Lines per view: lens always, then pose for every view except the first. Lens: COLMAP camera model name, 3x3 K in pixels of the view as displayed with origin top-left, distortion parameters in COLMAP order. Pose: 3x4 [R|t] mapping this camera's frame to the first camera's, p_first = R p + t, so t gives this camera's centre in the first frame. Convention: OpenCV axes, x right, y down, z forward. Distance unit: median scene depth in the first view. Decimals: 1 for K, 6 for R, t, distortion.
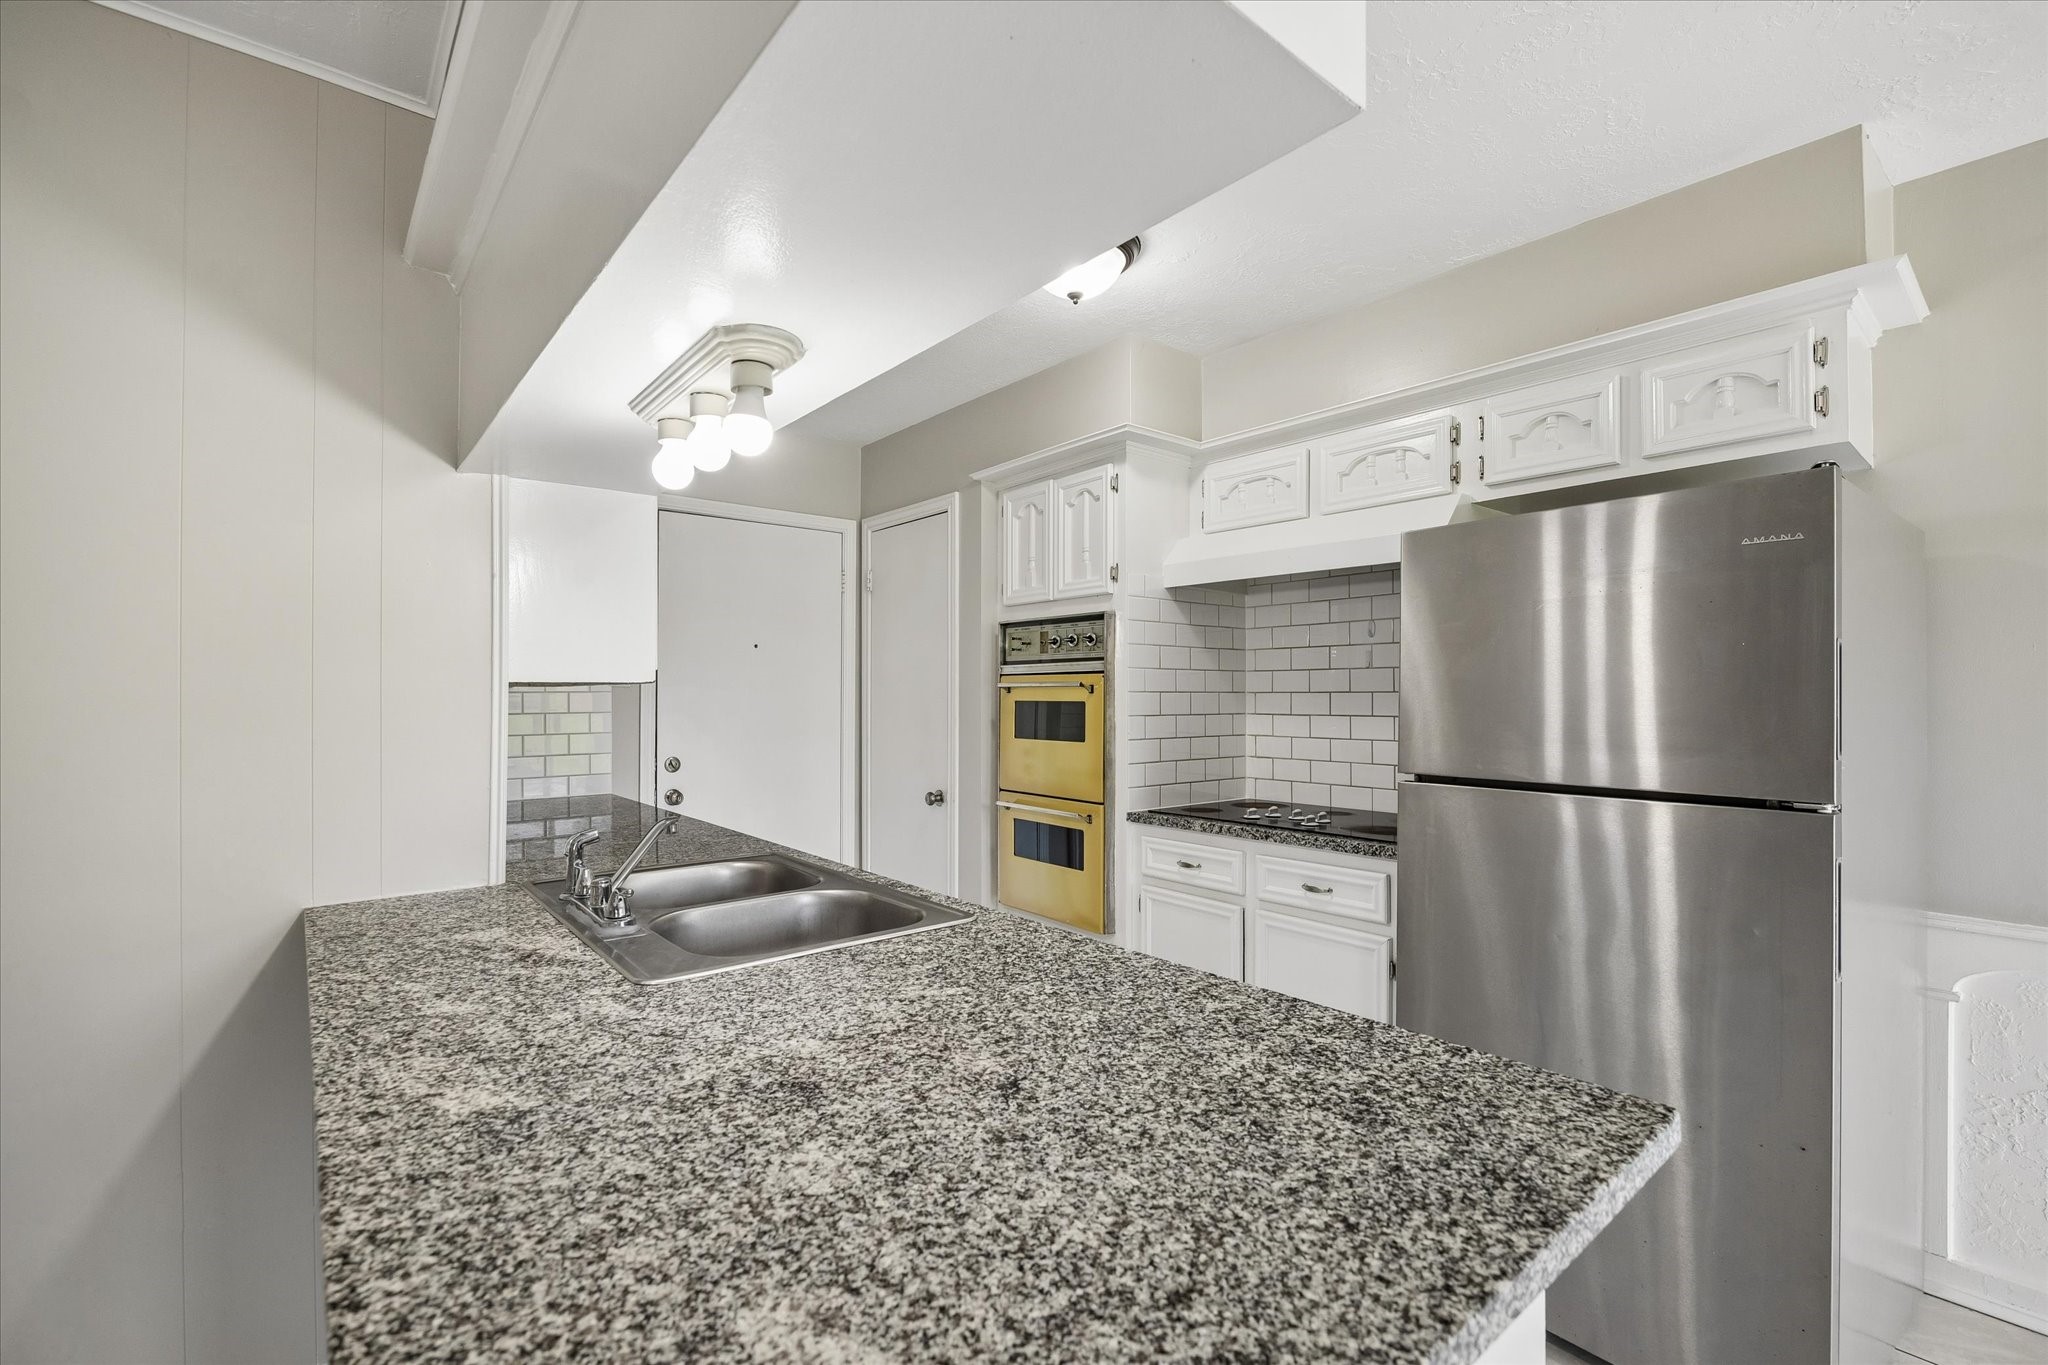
lens RADIAL K [[883.2, 0, 1011.5], [0, 883.2, 699.8], [0, 0, 1]] dist [-0.002267, -0.000033]
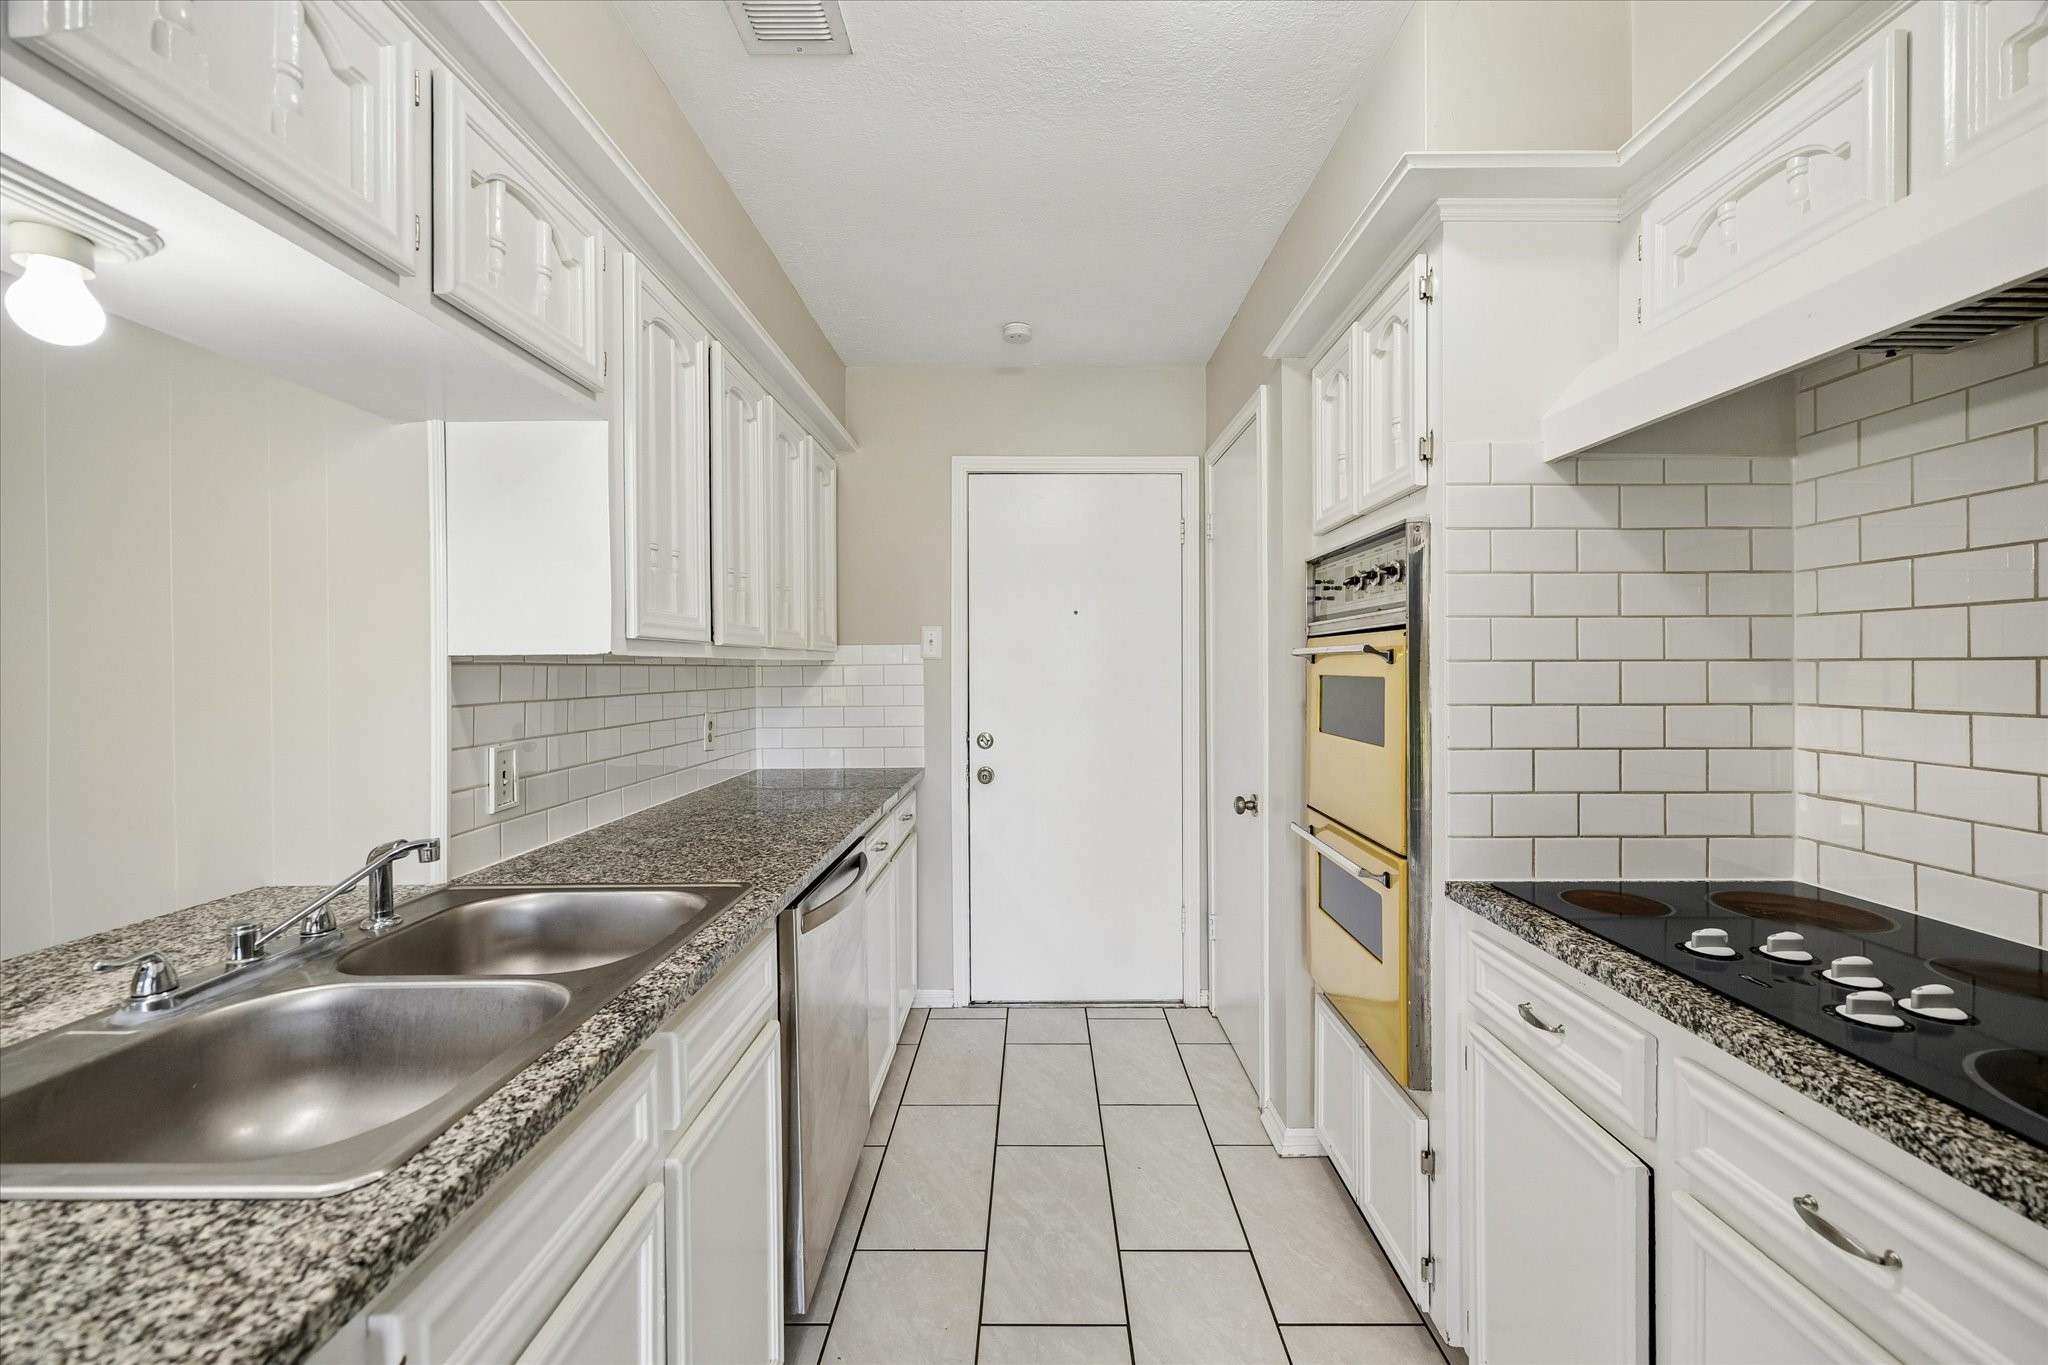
lens RADIAL K [[788.2, 0, 1041.1], [0, 788.2, 669.7], [0, 0, 1]] dist [0.000167, -0.000720]
pose [[0.784124, -0.000233, -0.620605, 0.221741], [0.000646, 1.000000, 0.000441, -0.003595], [0.620604, -0.000747, 0.784124, 0.431734]]
